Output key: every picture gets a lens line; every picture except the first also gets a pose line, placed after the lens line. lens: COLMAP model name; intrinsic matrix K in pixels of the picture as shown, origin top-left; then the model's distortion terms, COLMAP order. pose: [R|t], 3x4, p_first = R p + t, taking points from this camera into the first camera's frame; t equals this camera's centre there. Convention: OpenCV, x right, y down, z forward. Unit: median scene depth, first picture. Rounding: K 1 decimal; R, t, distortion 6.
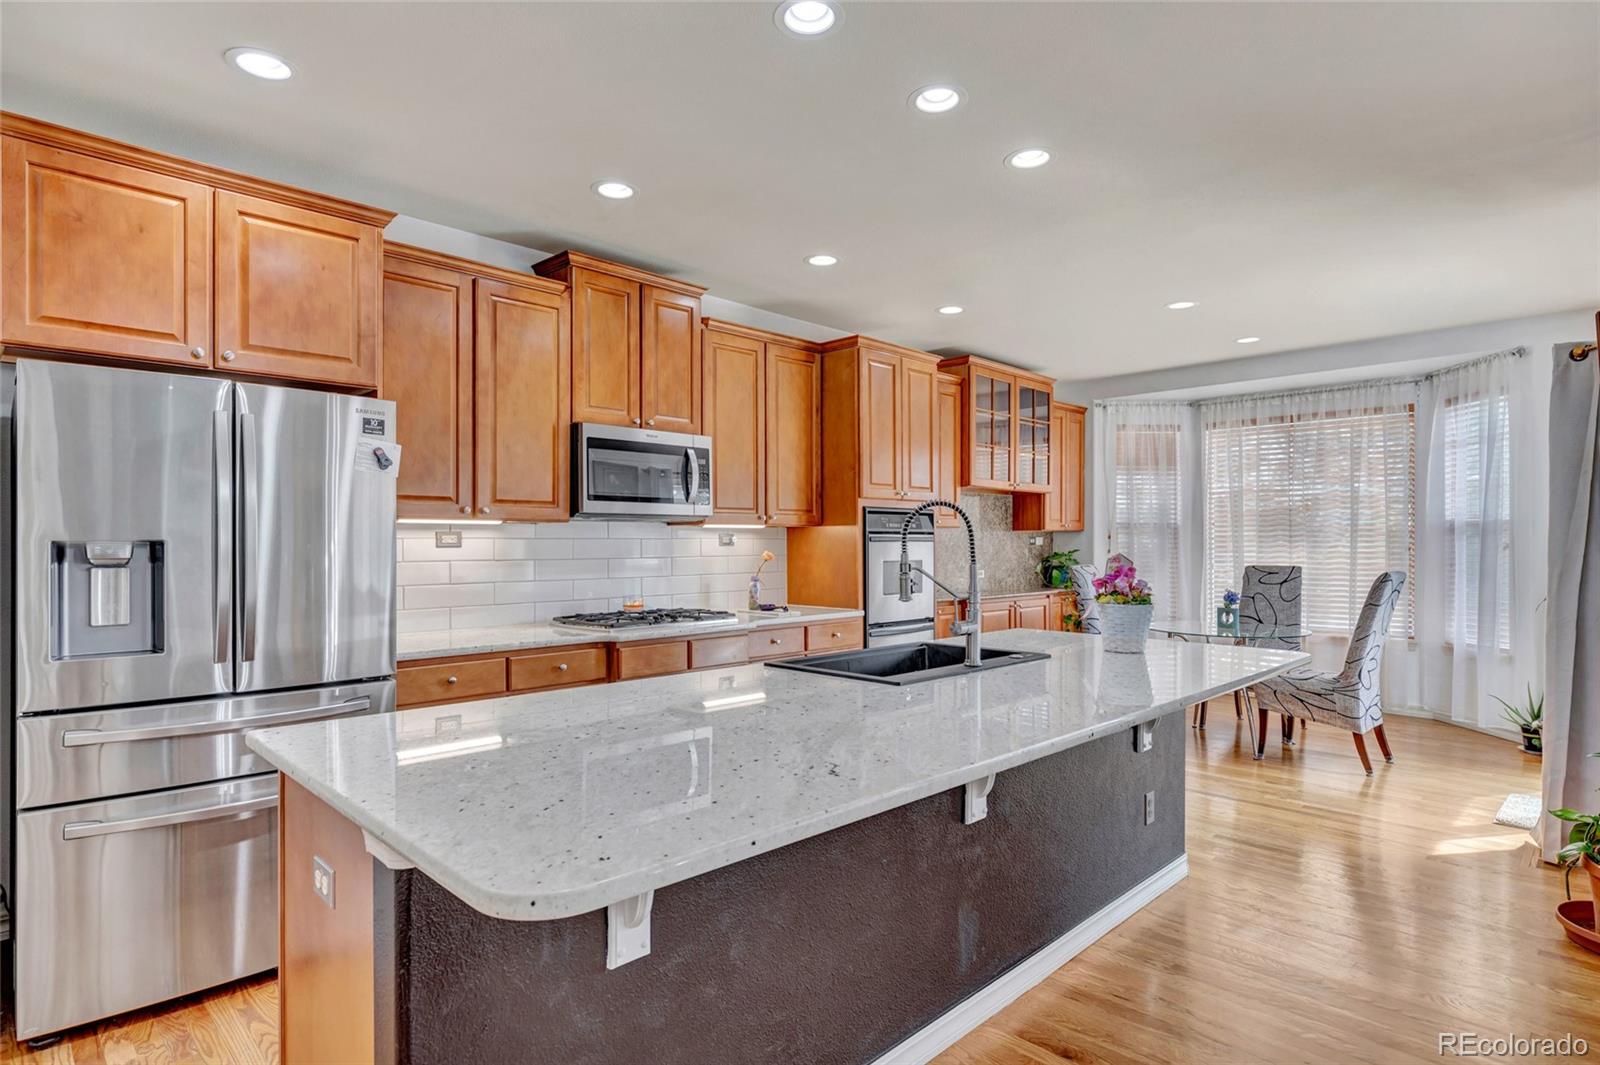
lens RADIAL K [[853.6, 0, 801.1], [0, 853.6, 546.9], [0, 0, 1]] dist [0.002384, 0.000003]
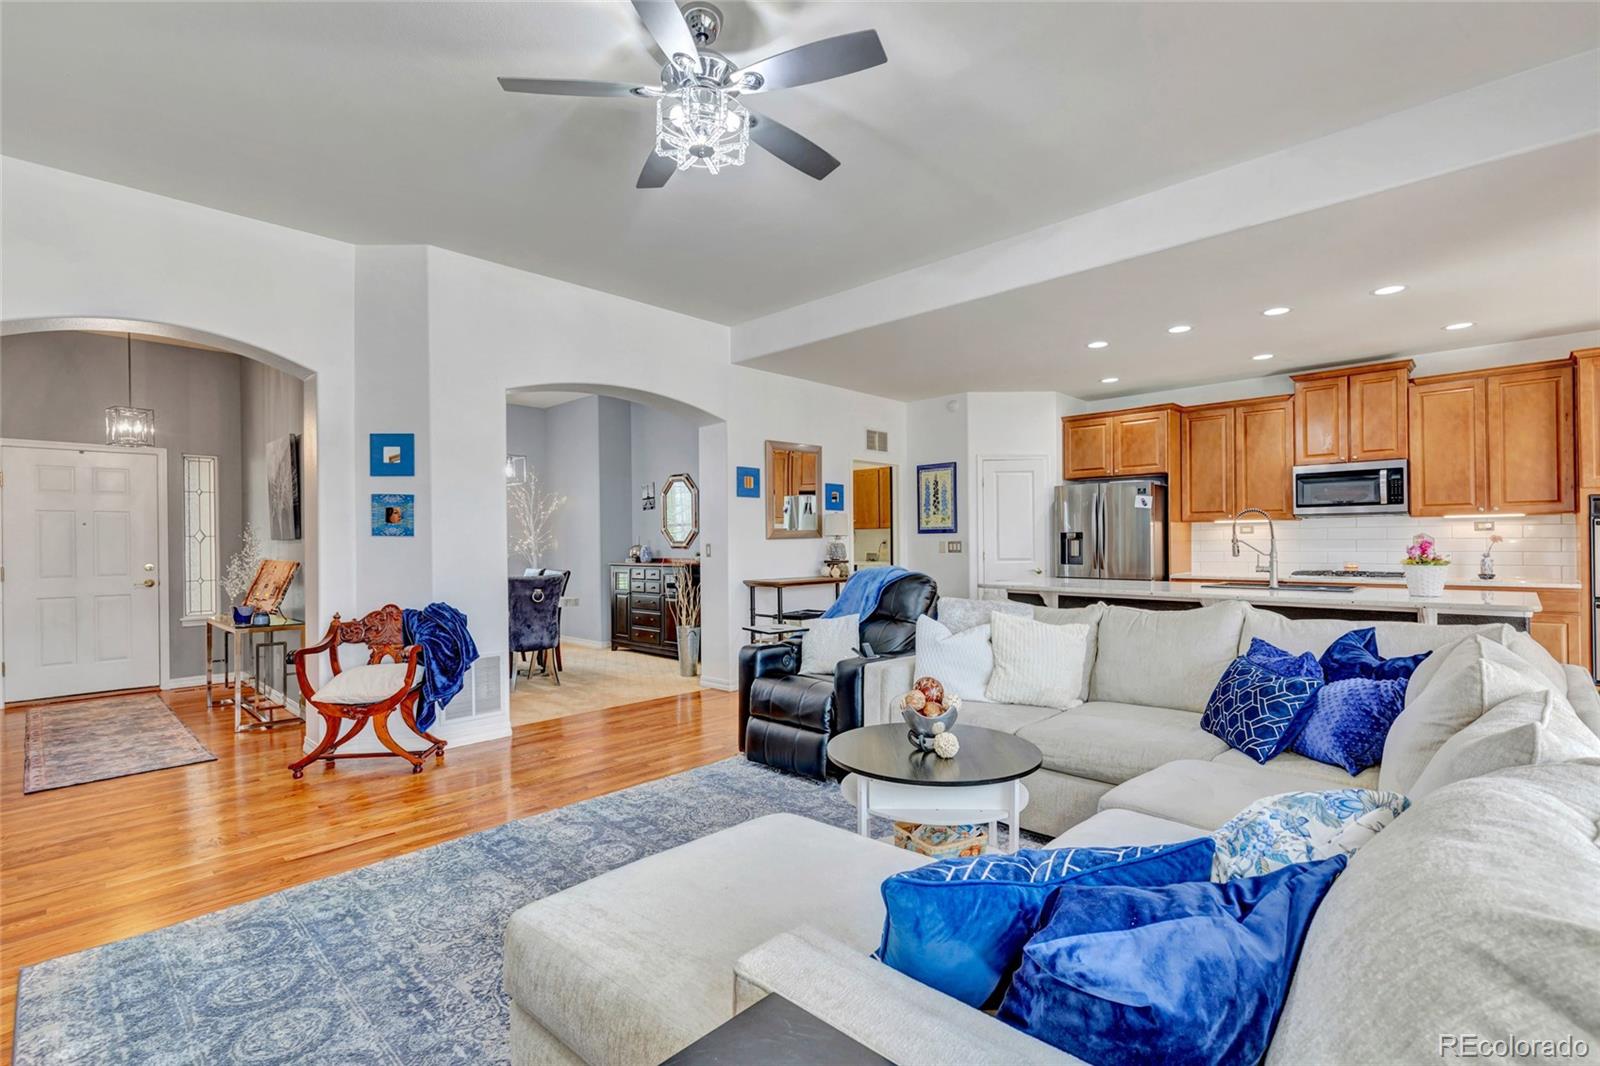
lens RADIAL K [[732.5, 0, 808.6], [0, 732.5, 536.6], [0, 0, 1]] dist [0.002295, -0.000199]
pose [[0.036662, -0.004590, -0.999317, 0.944255], [0.008851, 0.999952, -0.004268, 0.004008], [0.999289, -0.008688, 0.036701, -0.091684]]
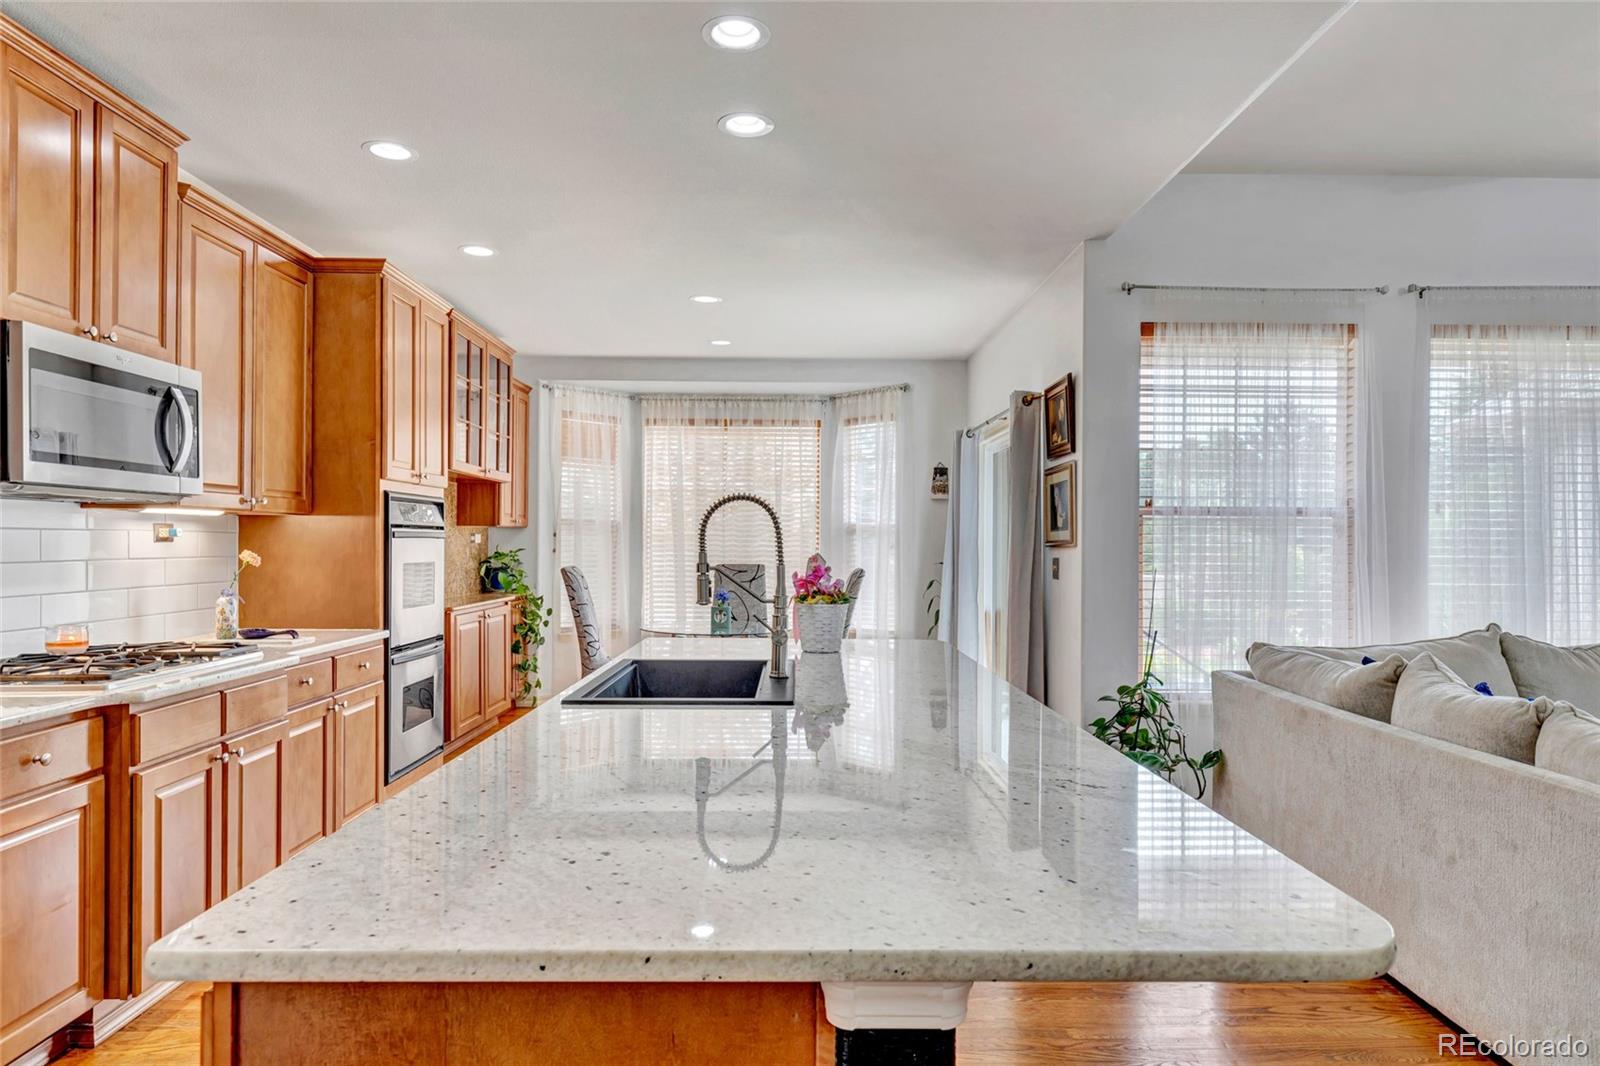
lens RADIAL K [[979.6, 0, 794.2], [0, 979.6, 535.5], [0, 0, 1]] dist [0.001284, 0.002177]
pose [[0.692289, 0.010714, 0.721541, -0.270849], [-0.003543, 0.999928, -0.011449, 0.000437], [-0.721612, 0.005369, 0.692277, 0.138987]]
